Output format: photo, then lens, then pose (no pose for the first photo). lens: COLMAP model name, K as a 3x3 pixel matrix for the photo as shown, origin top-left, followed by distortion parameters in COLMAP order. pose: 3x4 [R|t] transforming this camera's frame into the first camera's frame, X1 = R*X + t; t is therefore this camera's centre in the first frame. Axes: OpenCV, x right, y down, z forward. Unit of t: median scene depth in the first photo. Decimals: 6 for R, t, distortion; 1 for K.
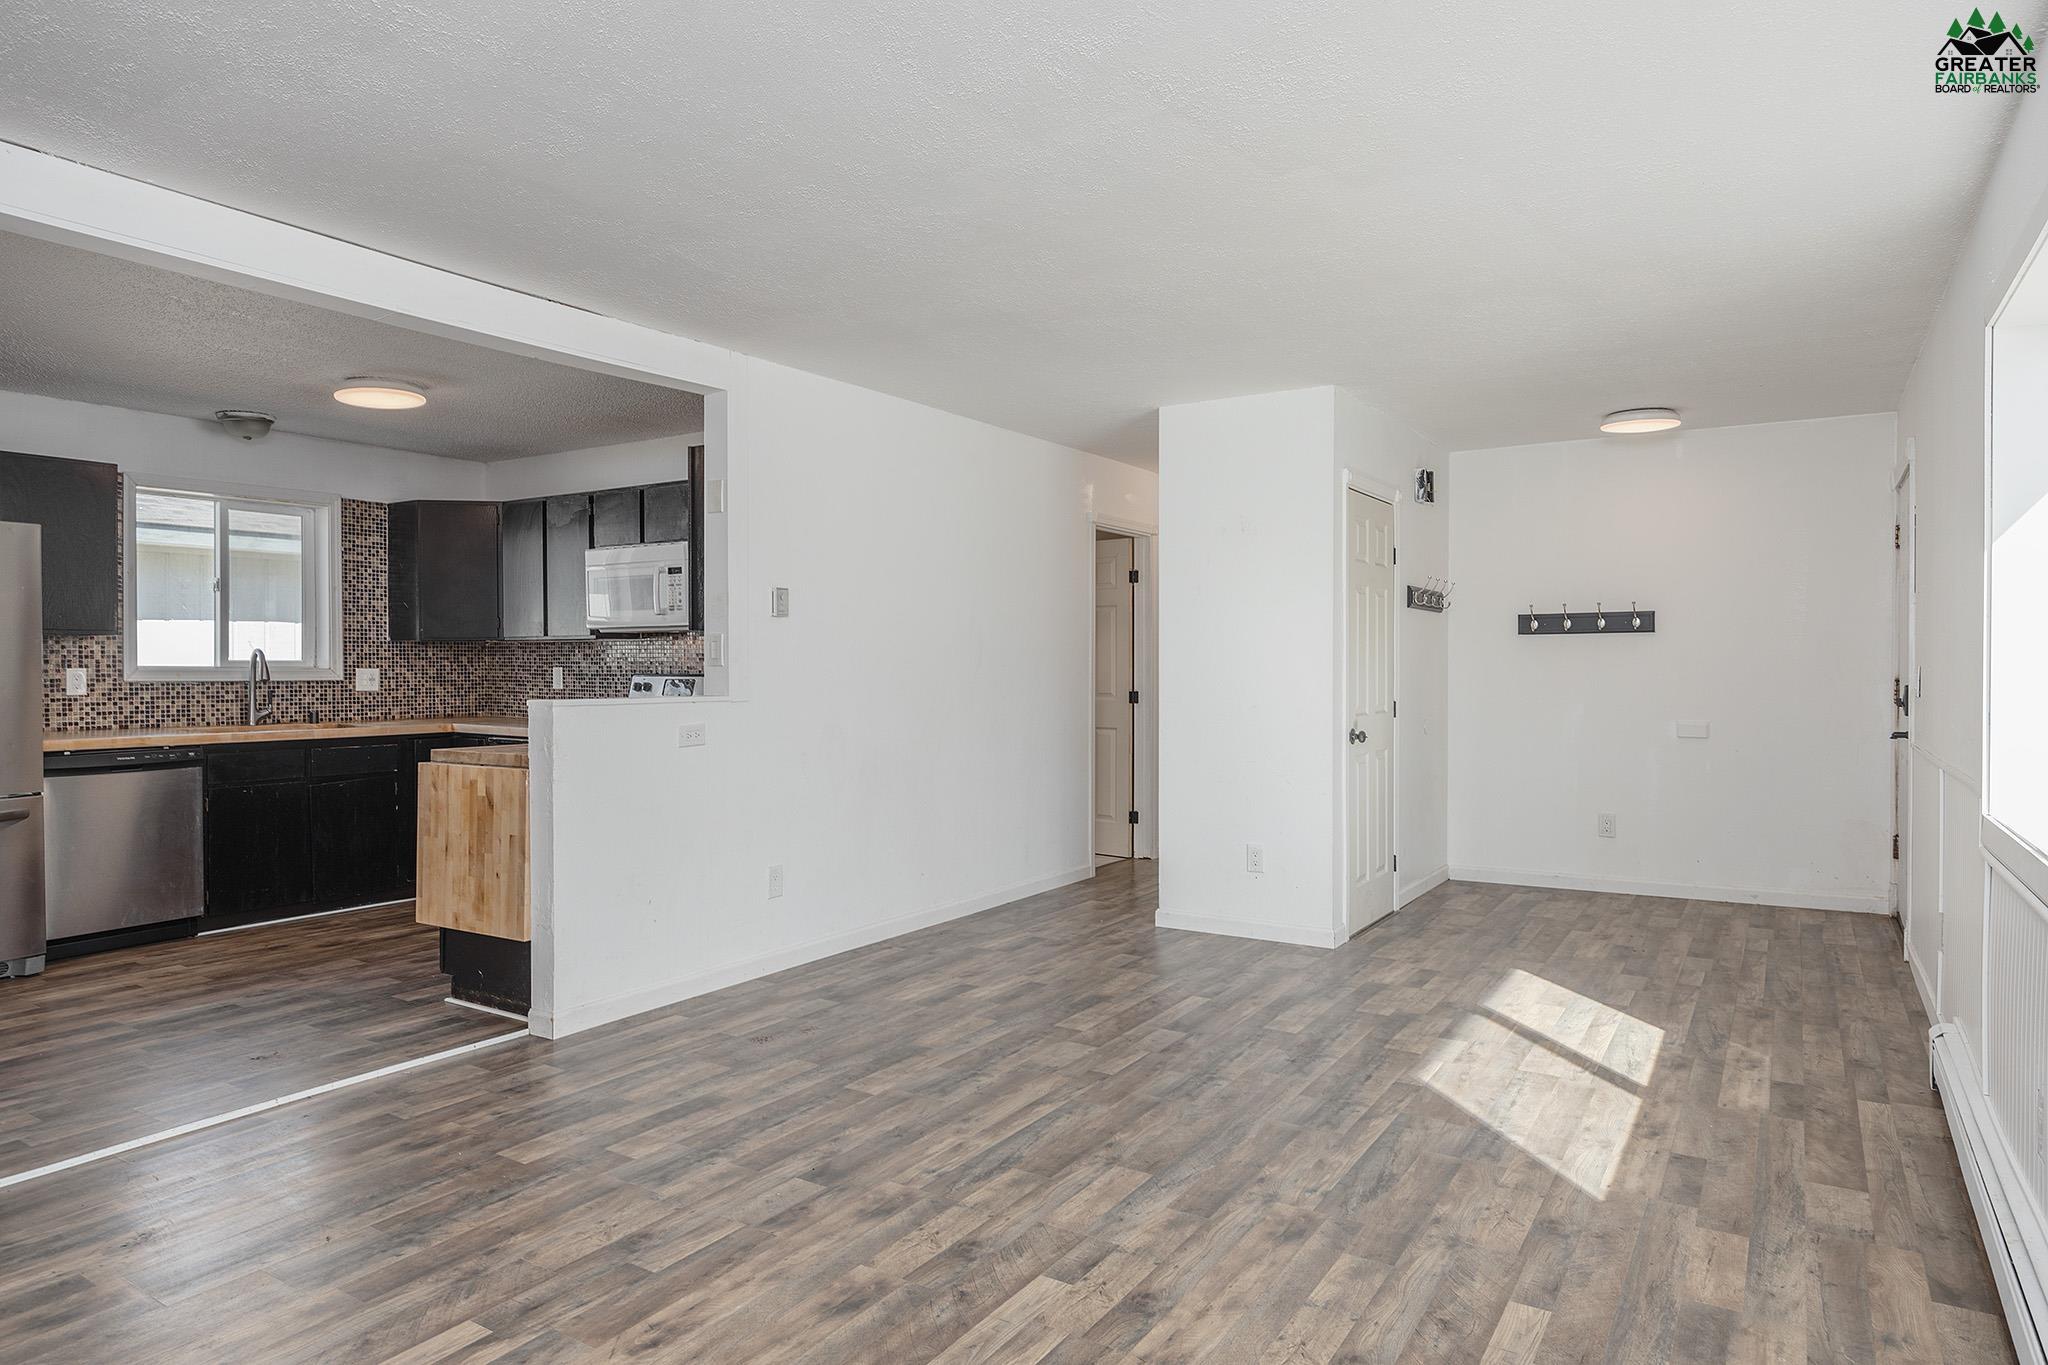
lens RADIAL K [[1240.1, 0, 1032.1], [0, 1240.1, 676.7], [0, 0, 1]] dist [-0.001441, 0.000205]
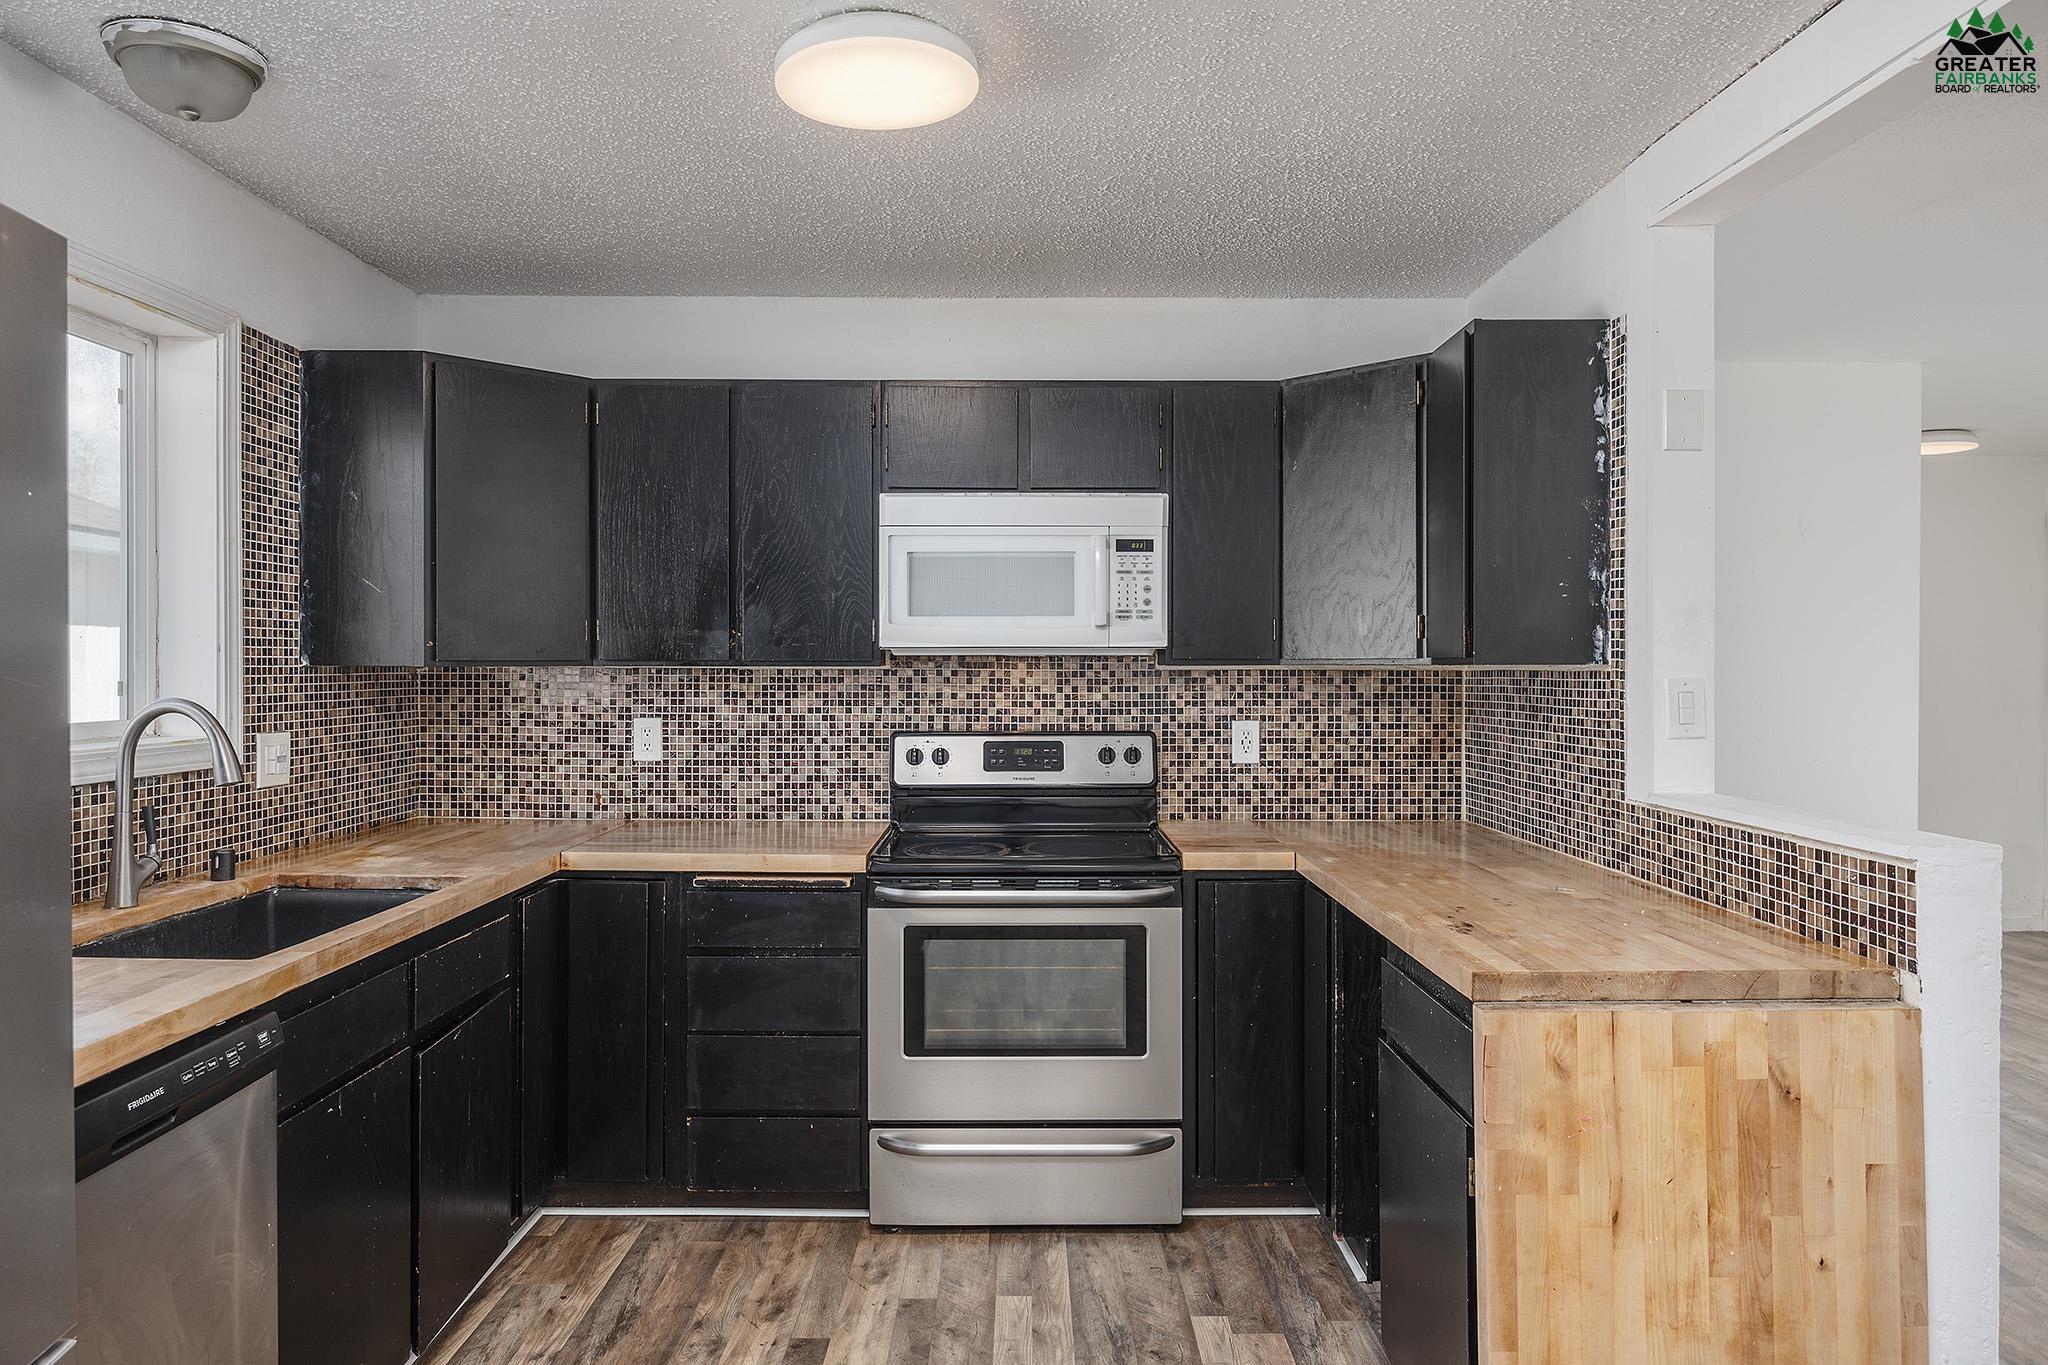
lens RADIAL K [[1289.2, 0, 1026.9], [0, 1289.2, 675.0], [0, 0, 1]] dist [-0.005177, 0.002041]
pose [[0.835896, -0.001857, 0.548885, -0.600631], [0.002352, 0.999997, -0.000199, -0.027393], [-0.548883, 0.001457, 0.835898, 0.524206]]
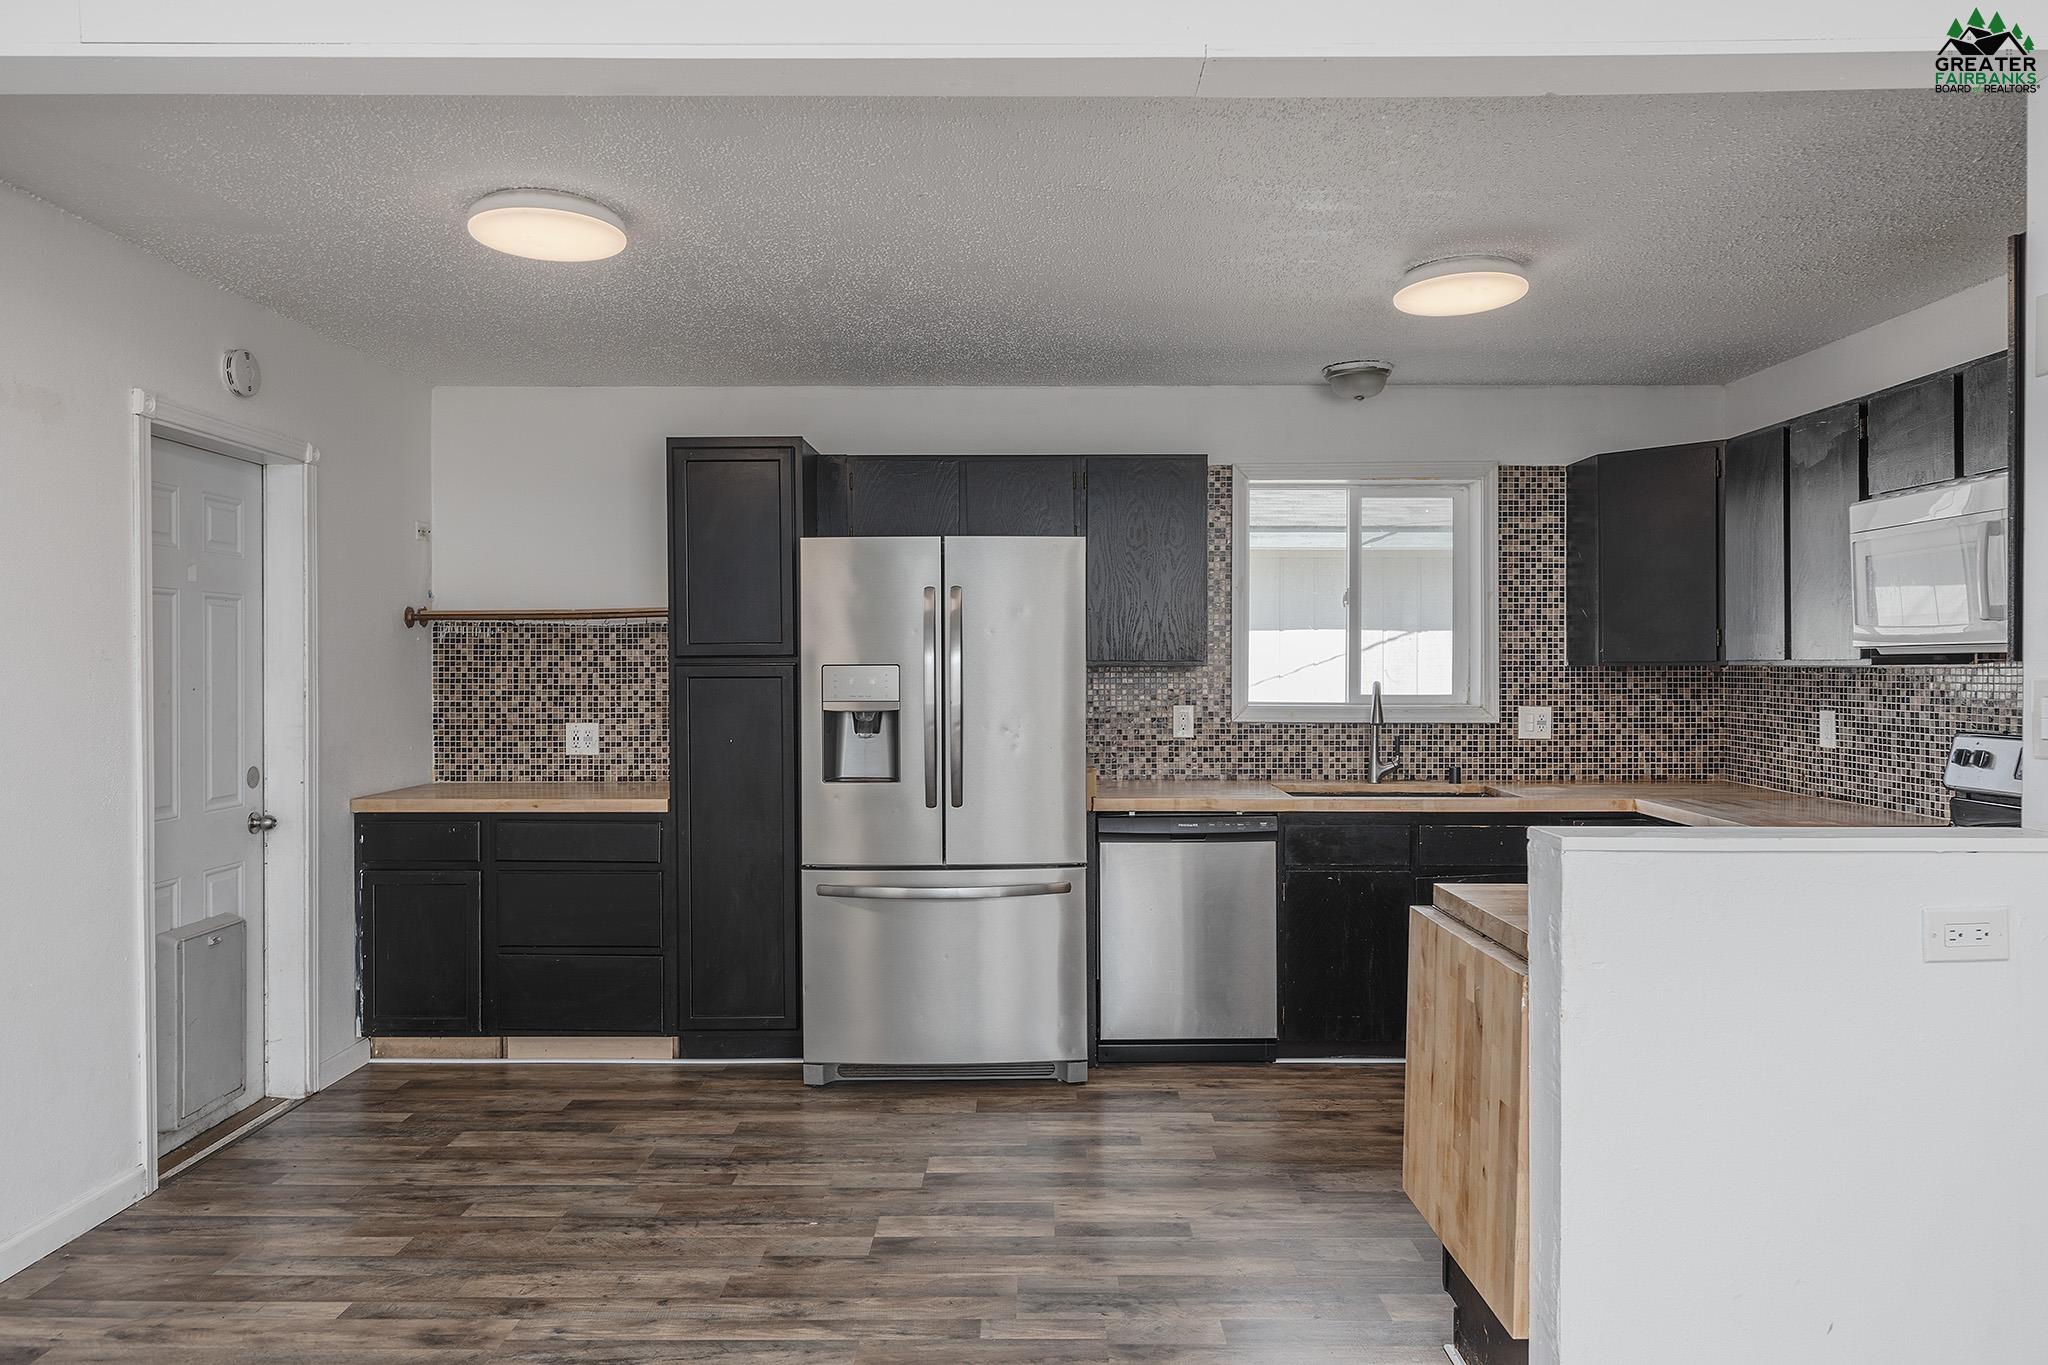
lens RADIAL K [[1365.9, 0, 1013.1], [0, 1365.9, 673.1], [0, 0, 1]] dist [-0.000755, -0.001587]
pose [[0.533696, 0.005036, -0.845661, -0.047404], [-0.007375, 0.999972, 0.001301, -0.025742], [0.845644, 0.005542, 0.533718, 0.366665]]
